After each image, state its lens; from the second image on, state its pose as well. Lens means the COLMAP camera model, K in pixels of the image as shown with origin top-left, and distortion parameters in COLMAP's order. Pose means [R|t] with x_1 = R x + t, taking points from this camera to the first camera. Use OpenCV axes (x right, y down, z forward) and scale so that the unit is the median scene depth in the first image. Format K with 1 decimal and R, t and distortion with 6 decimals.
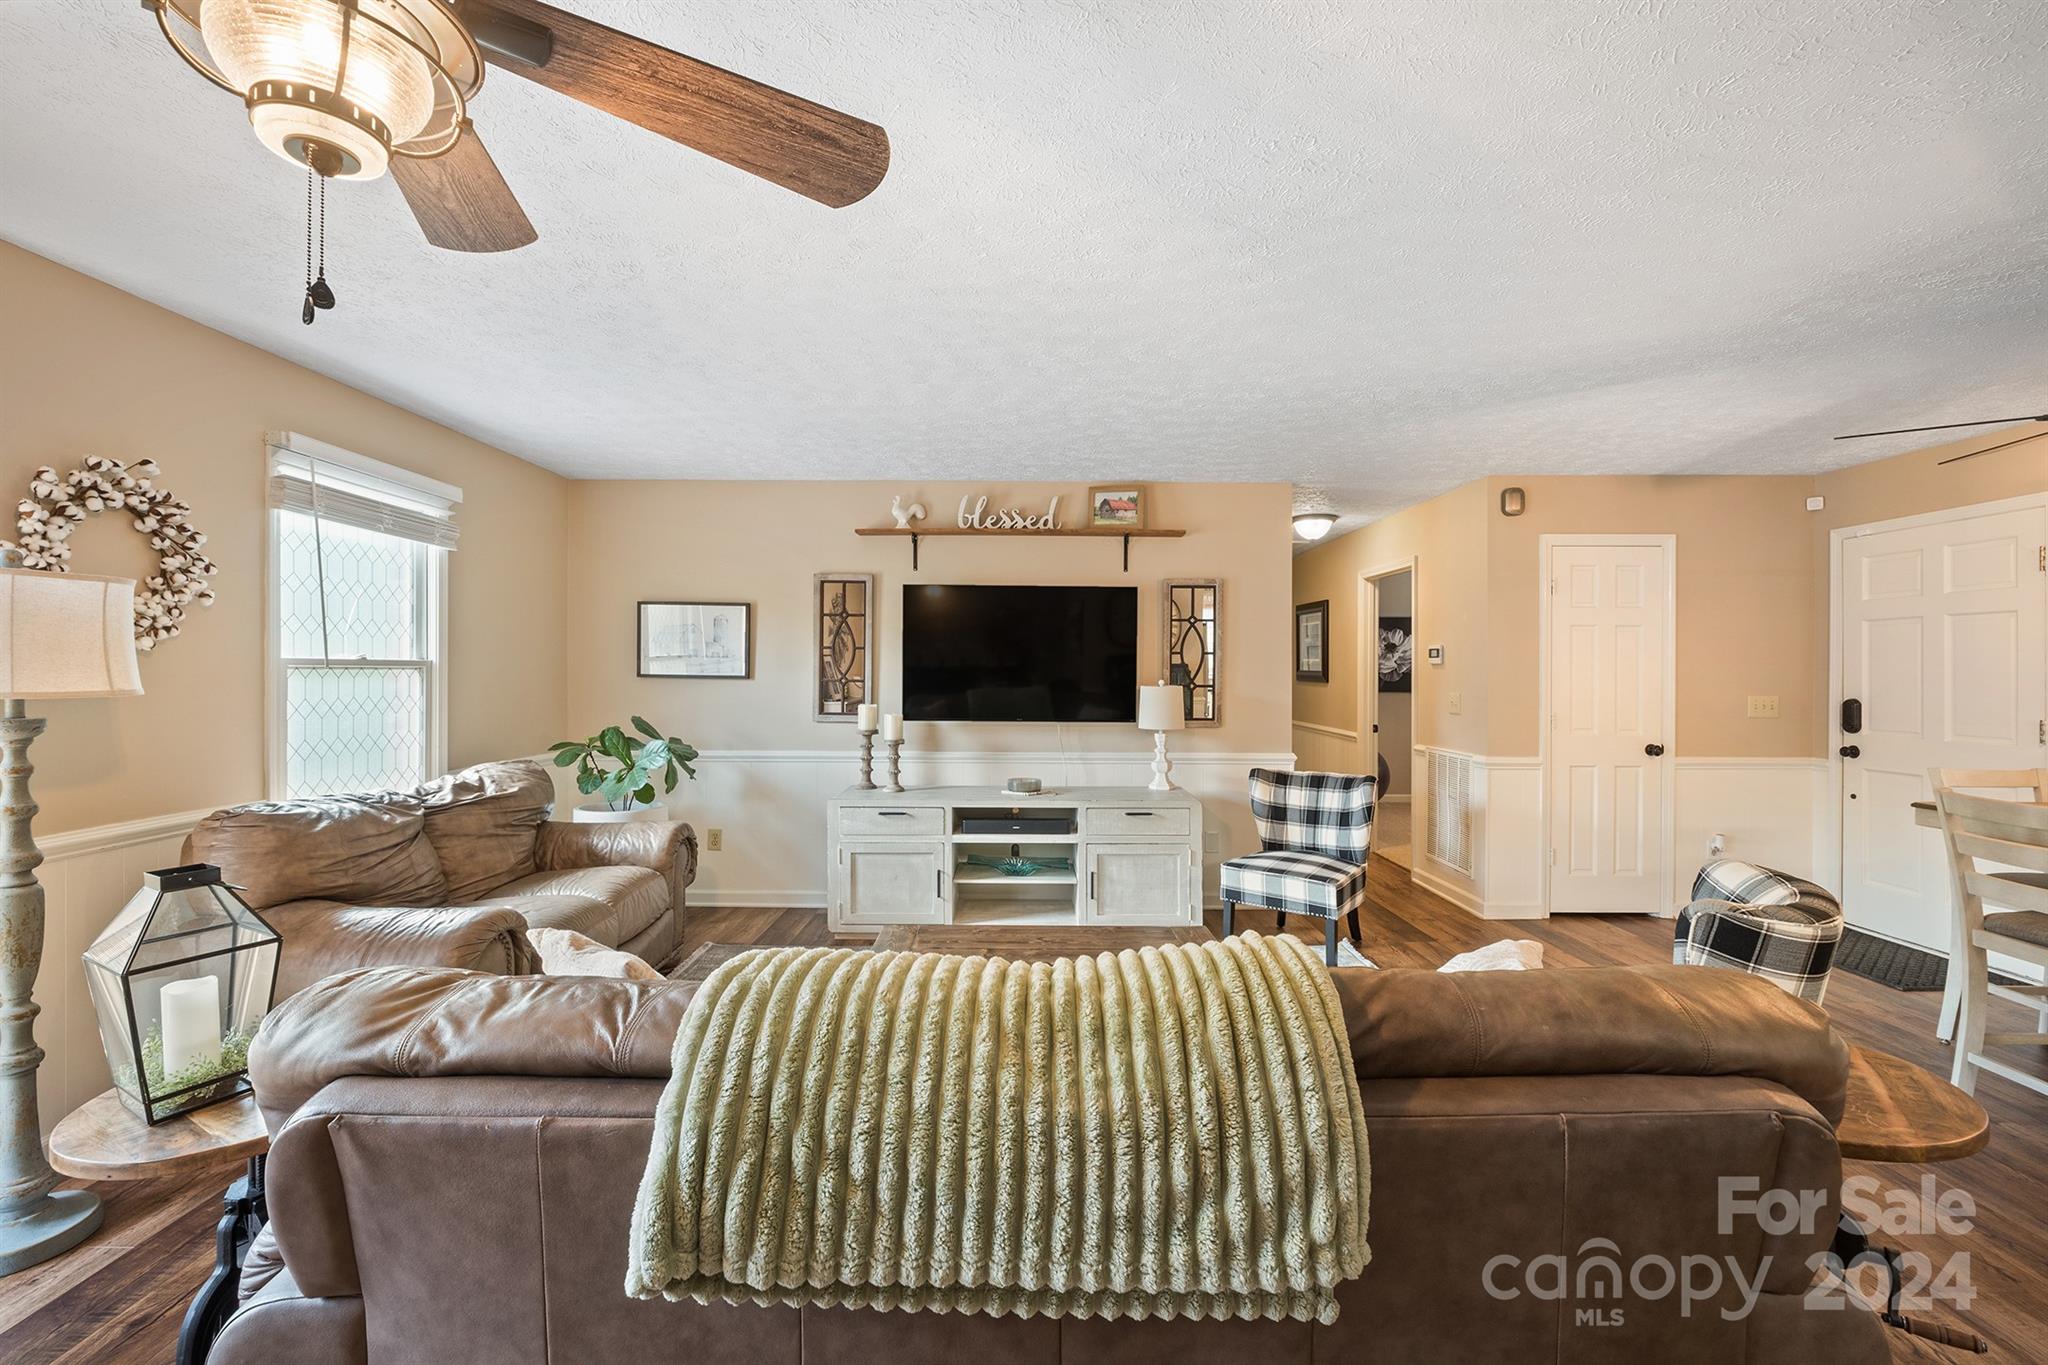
lens RADIAL K [[862.5, 0, 1023.9], [0, 862.5, 671.3], [0, 0, 1]] dist [-0.010158, 0.000789]
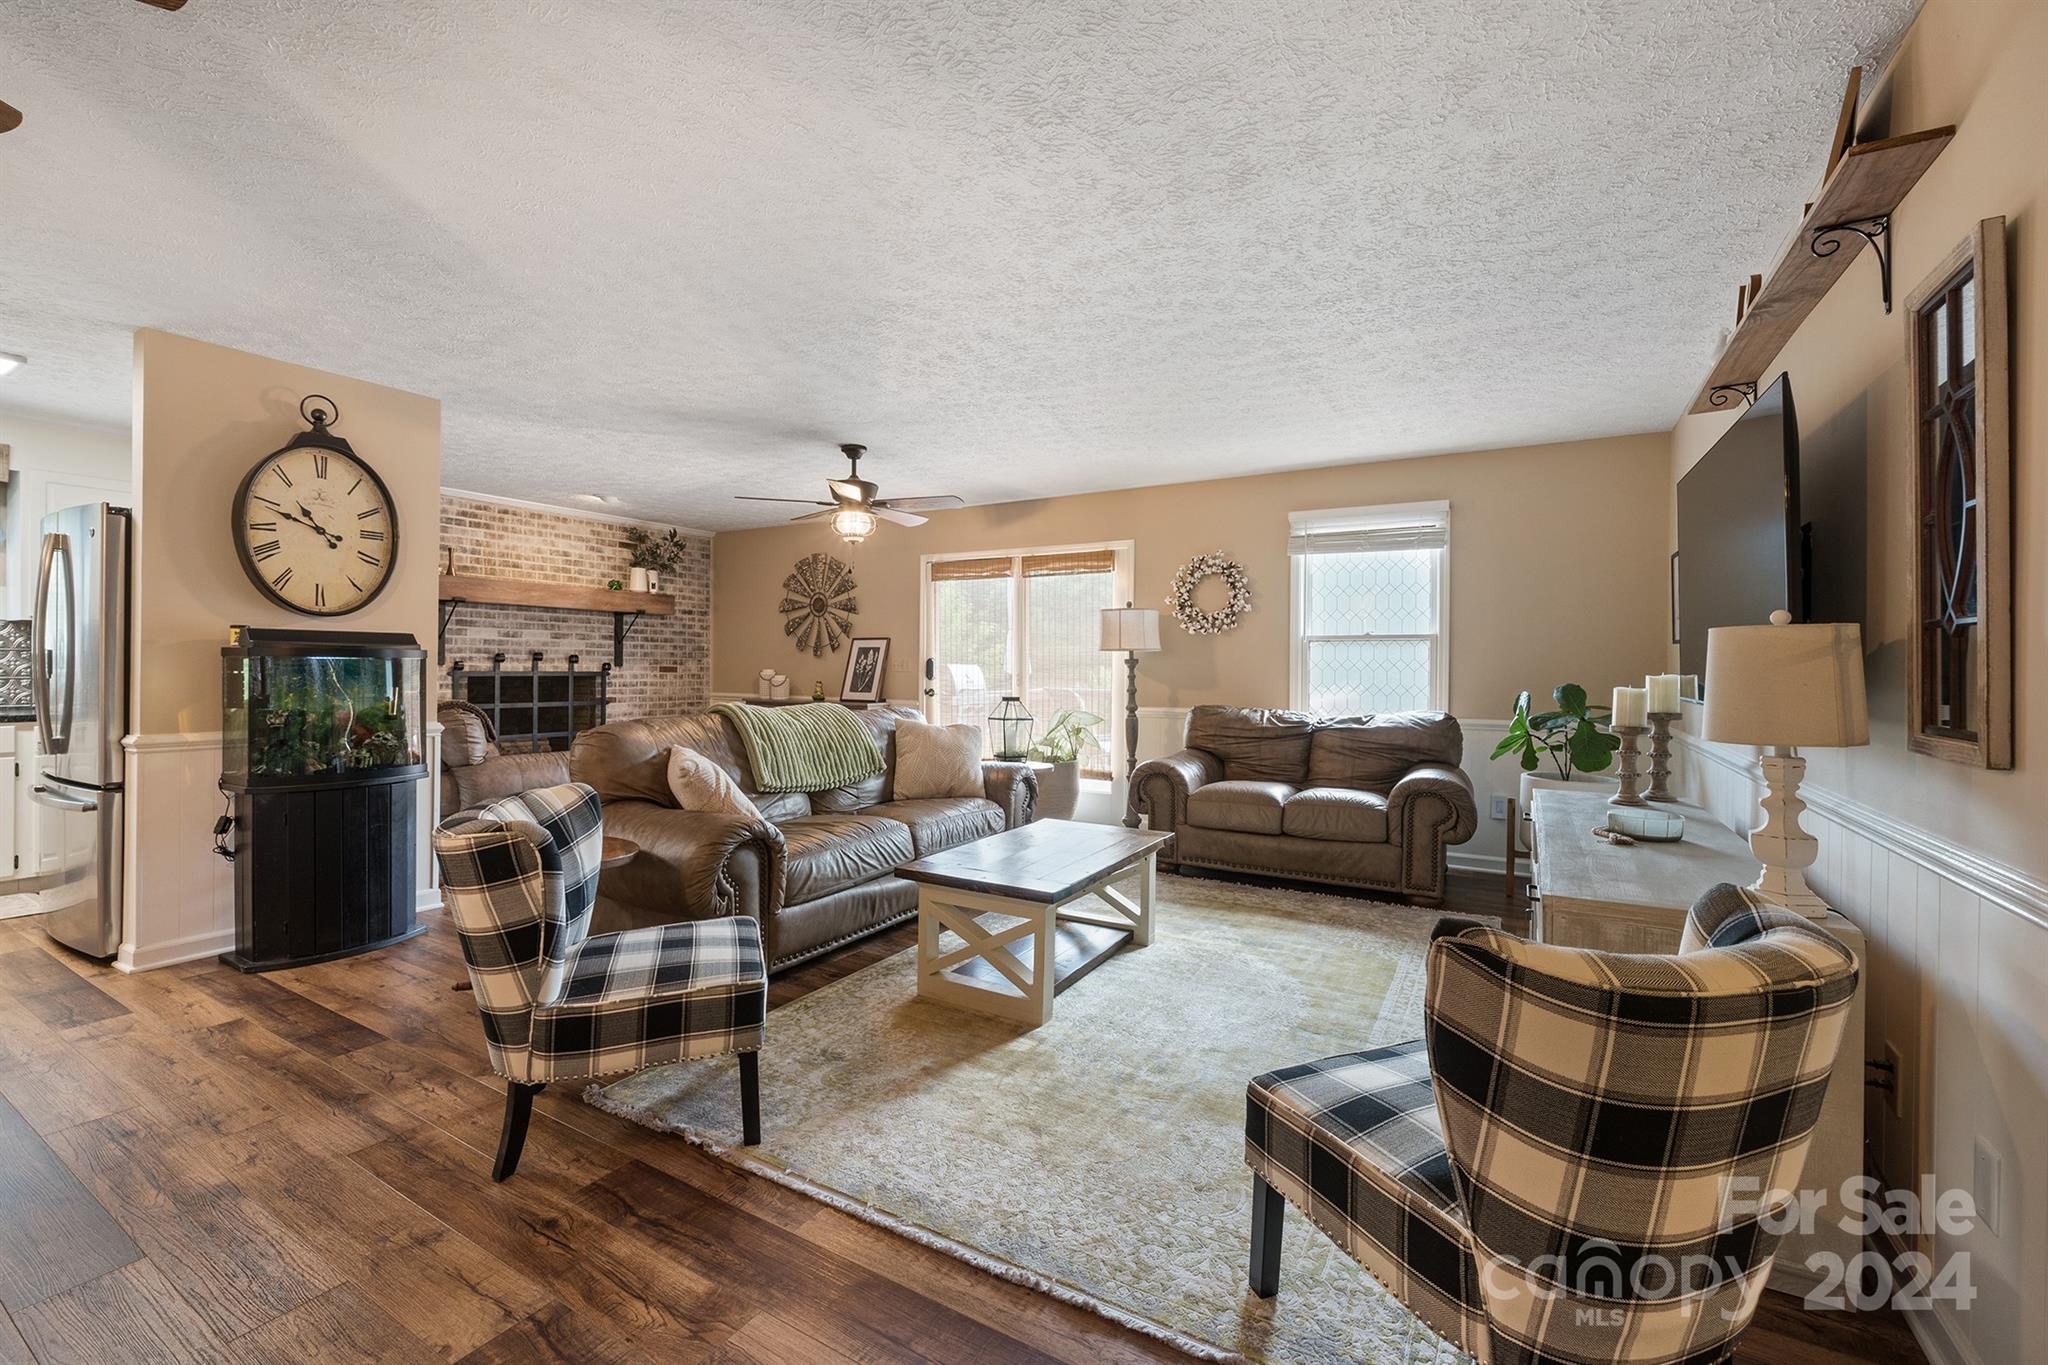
lens RADIAL K [[862.5, 0, 1019.2], [0, 862.5, 672.0], [0, 0, 1]] dist [-0.010158, 0.000789]
pose [[-0.517794, -0.001297, -0.855505, 0.648688], [-0.009284, 0.999948, 0.004103, 0.038619], [0.855455, 0.010067, -0.517779, 0.931743]]
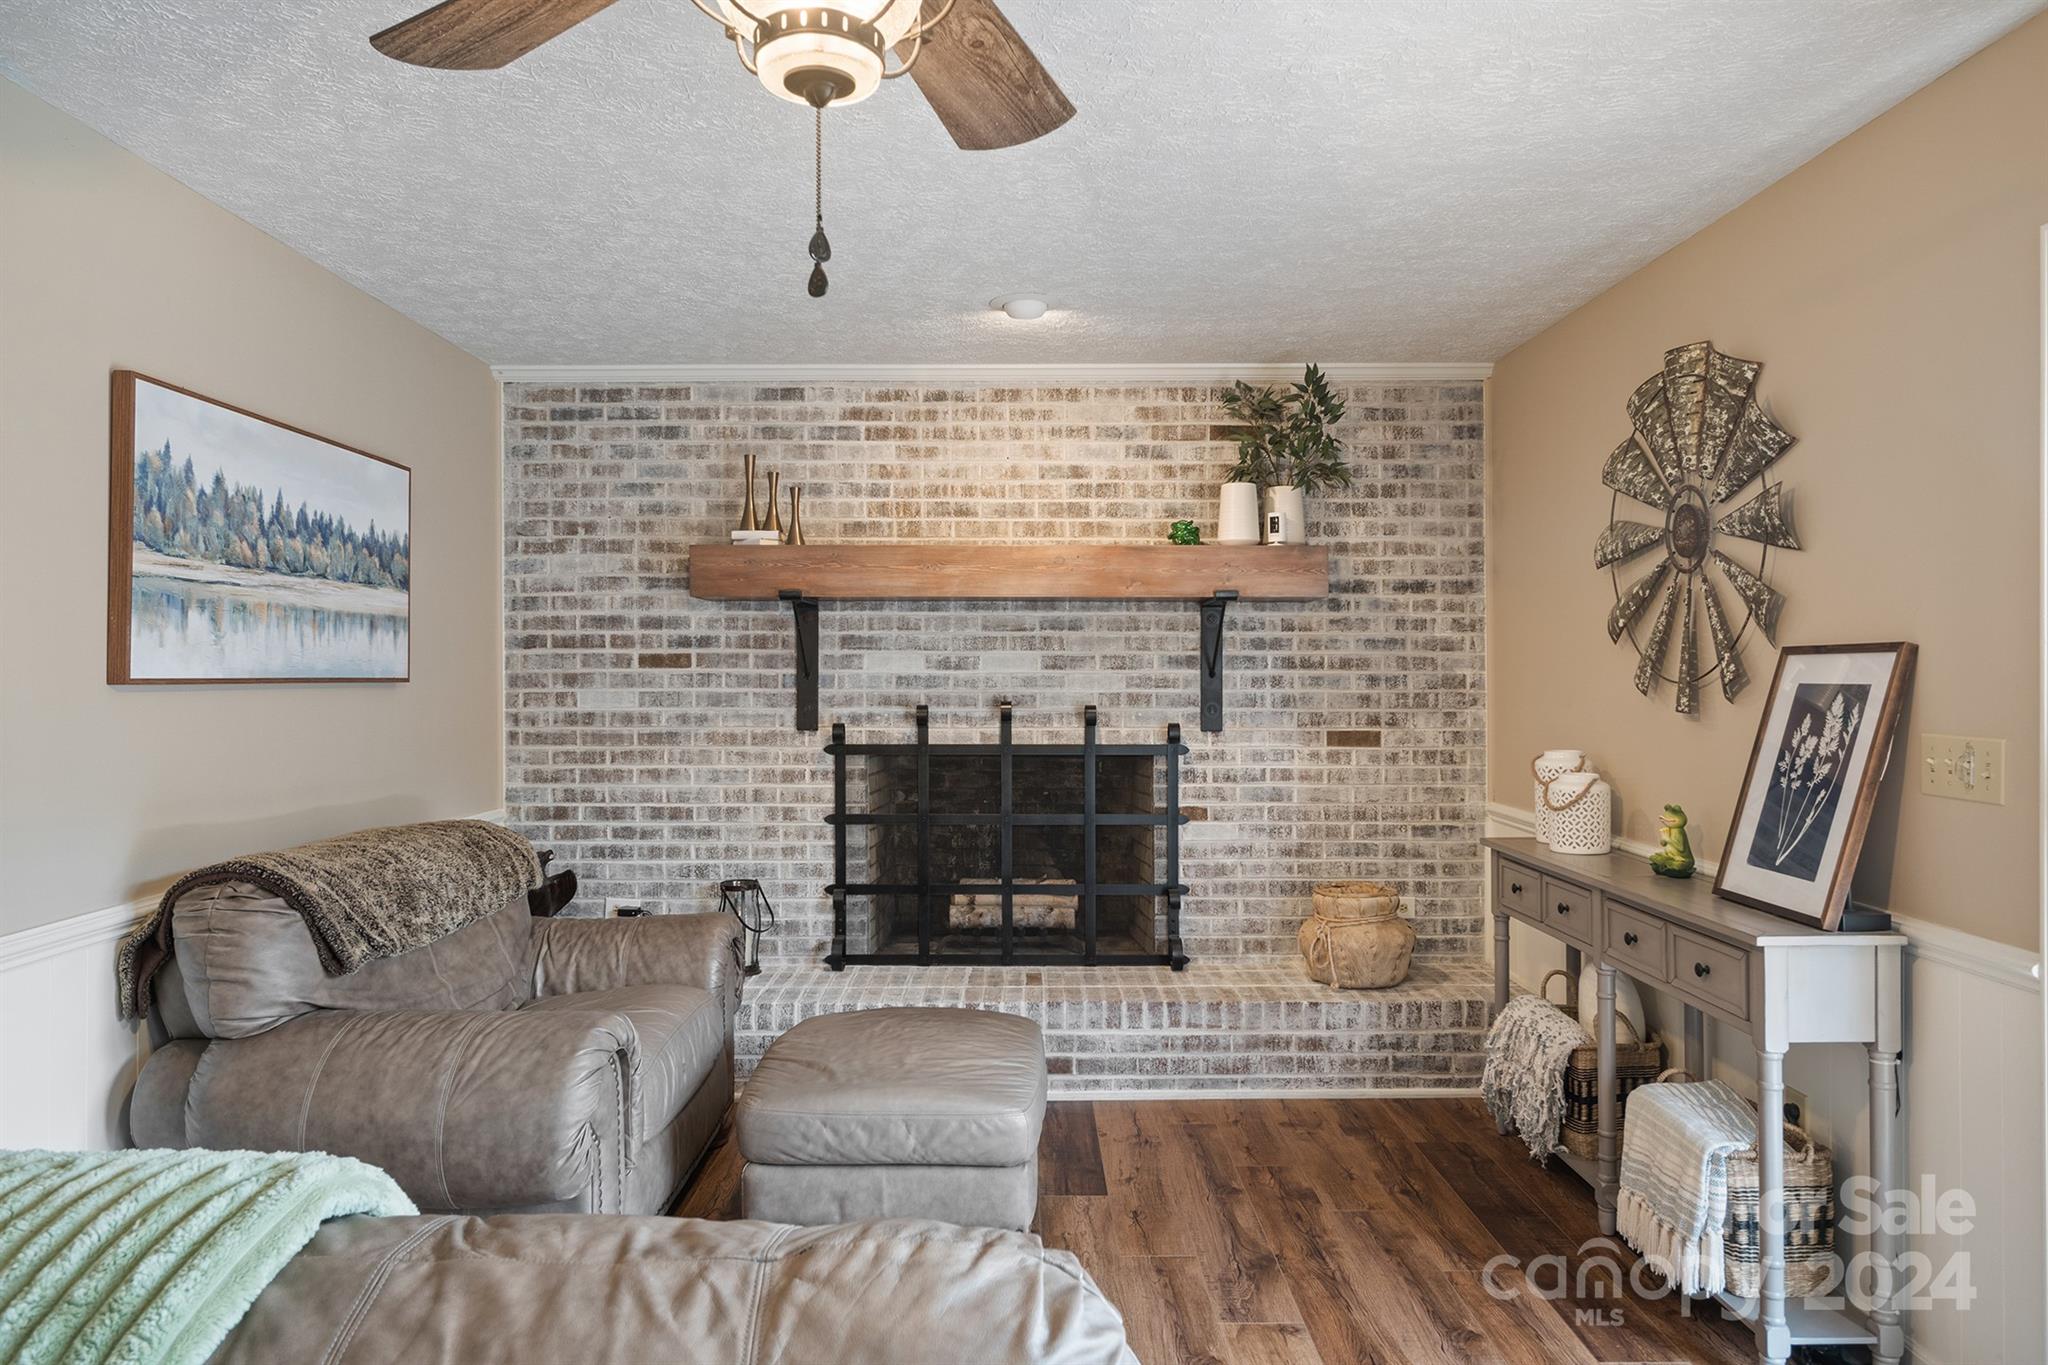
lens RADIAL K [[1307.1, 0, 1022.4], [0, 1307.1, 674.4], [0, 0, 1]] dist [0.001790, -0.011444]
pose [[-0.999998, -0.001155, -0.001683, -0.199197], [-0.001153, 0.999998, -0.001589, -0.000348], [0.001685, -0.001587, -0.999997, 0.452670]]
